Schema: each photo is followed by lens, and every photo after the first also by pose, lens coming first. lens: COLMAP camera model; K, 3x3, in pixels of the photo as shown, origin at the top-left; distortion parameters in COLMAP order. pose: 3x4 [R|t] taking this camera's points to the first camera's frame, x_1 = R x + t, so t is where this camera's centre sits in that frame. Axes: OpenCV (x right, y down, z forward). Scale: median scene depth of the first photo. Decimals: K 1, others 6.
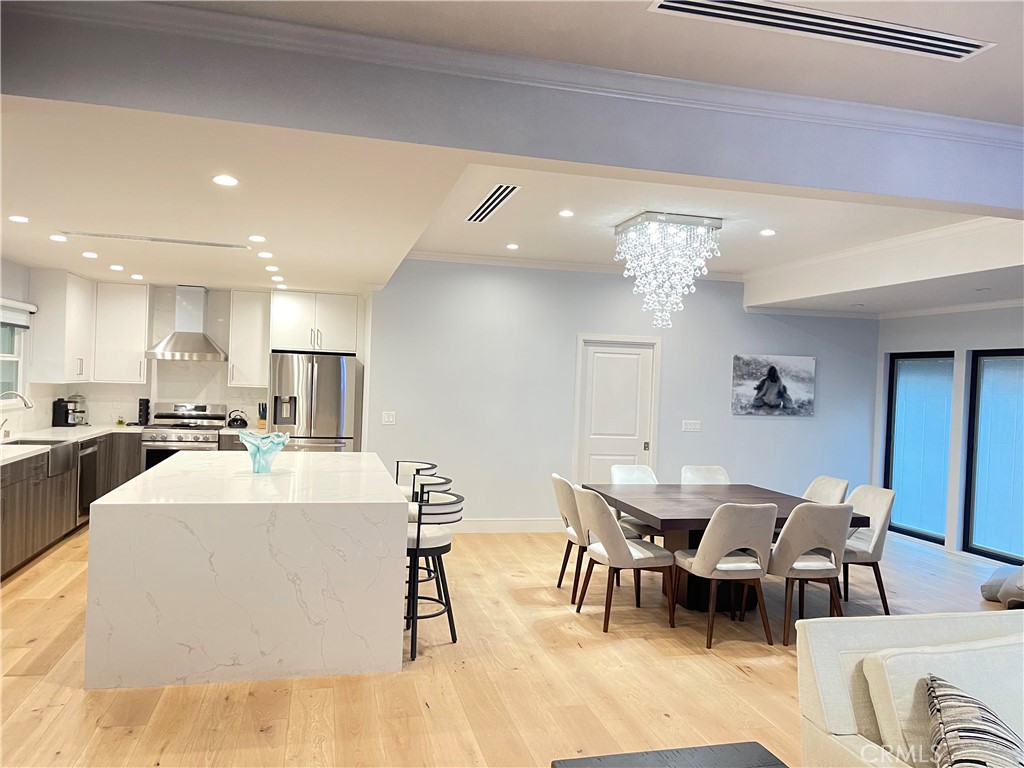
lens RADIAL K [[776.4, 0, 510.7], [0, 776.4, 387.1], [0, 0, 1]] dist [0.089624, -0.114456]
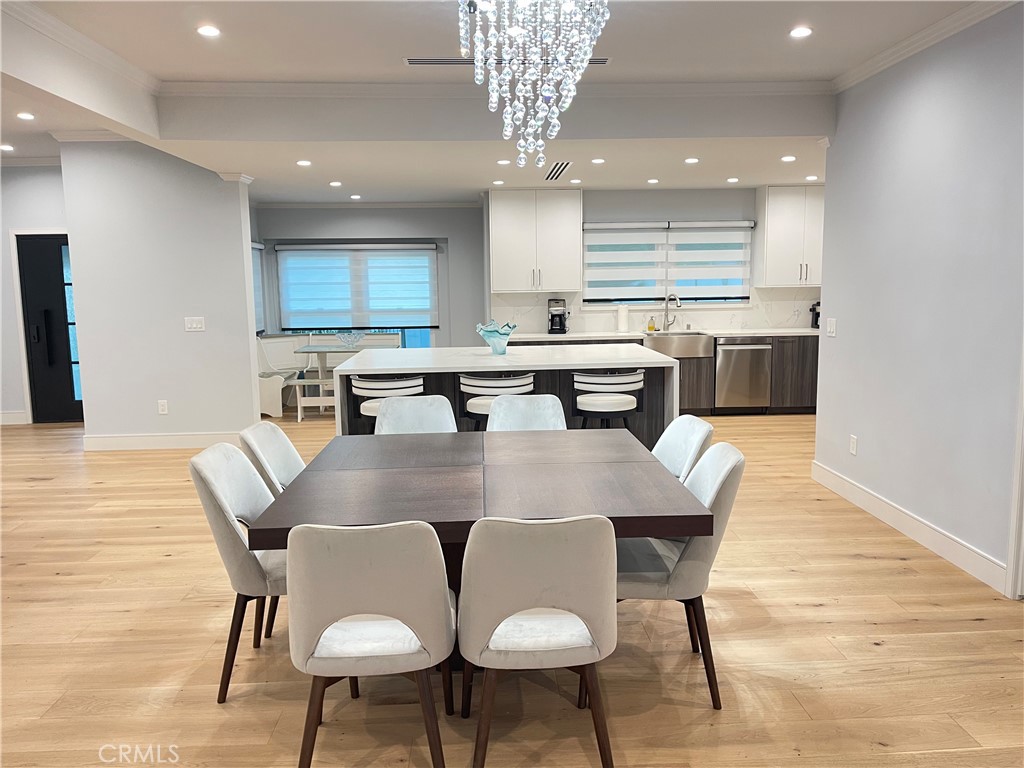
lens RADIAL K [[773.7, 0, 513.9], [0, 773.7, 384.5], [0, 0, 1]] dist [0.088882, -0.122053]
pose [[-0.196400, 0.100308, -0.975380, 0.560377], [-0.005920, 0.994614, 0.103478, 0.018103], [0.980506, 0.026097, -0.194748, 0.797500]]
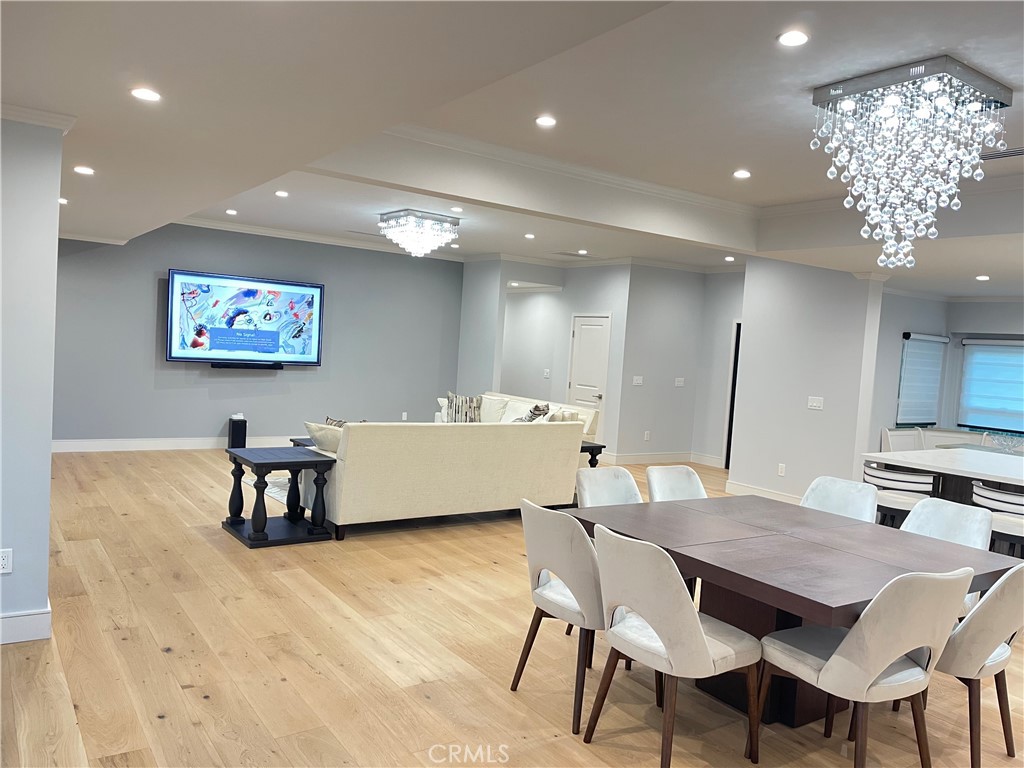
lens RADIAL K [[773.7, 0, 513.9], [0, 773.7, 384.5], [0, 0, 1]] dist [0.088882, -0.122053]
pose [[-0.931670, -0.079634, -0.354471, 0.495524], [-0.104152, 0.993273, 0.050601, 0.011132], [0.348057, 0.084063, -0.933697, 1.021850]]
